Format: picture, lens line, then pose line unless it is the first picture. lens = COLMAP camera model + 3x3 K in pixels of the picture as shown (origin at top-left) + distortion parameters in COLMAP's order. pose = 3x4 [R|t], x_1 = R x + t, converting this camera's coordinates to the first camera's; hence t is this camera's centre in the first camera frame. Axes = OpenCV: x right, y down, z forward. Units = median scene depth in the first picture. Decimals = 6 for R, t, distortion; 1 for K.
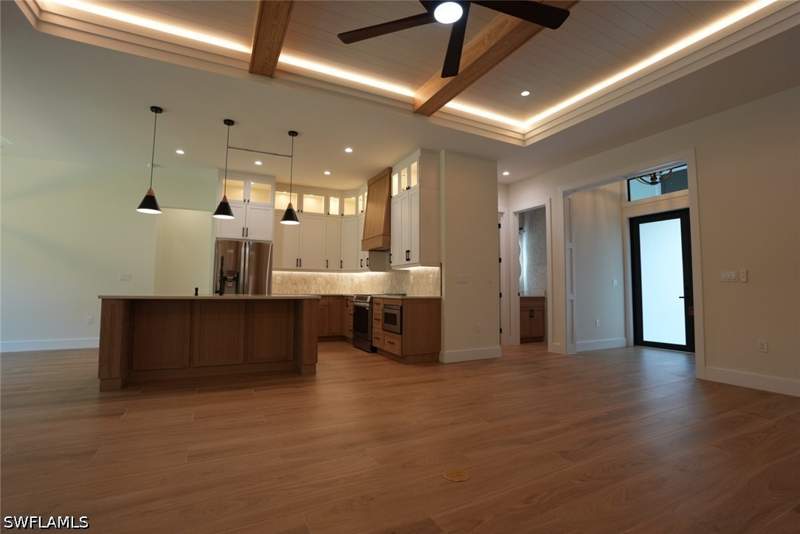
lens RADIAL K [[371.9, 0, 400.0], [0, 371.9, 267.0], [0, 0, 1]] dist [-0.073643, 0.030256]
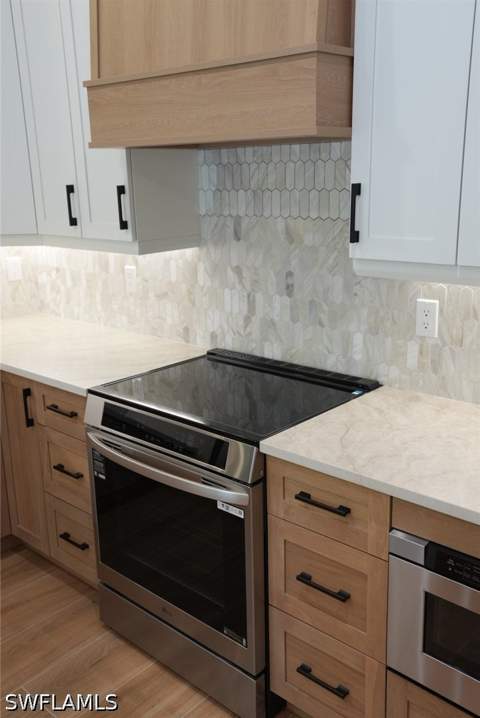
lens RADIAL K [[683.9, 0, 240.0], [0, 683.9, 359.0], [0, 0, 1]] dist [0.011261, 0.007462]
pose [[0.933409, -0.121092, 0.337764, -0.162828], [0.007577, 0.947775, 0.318849, -0.051937], [-0.358734, -0.295057, 0.885580, 0.638534]]
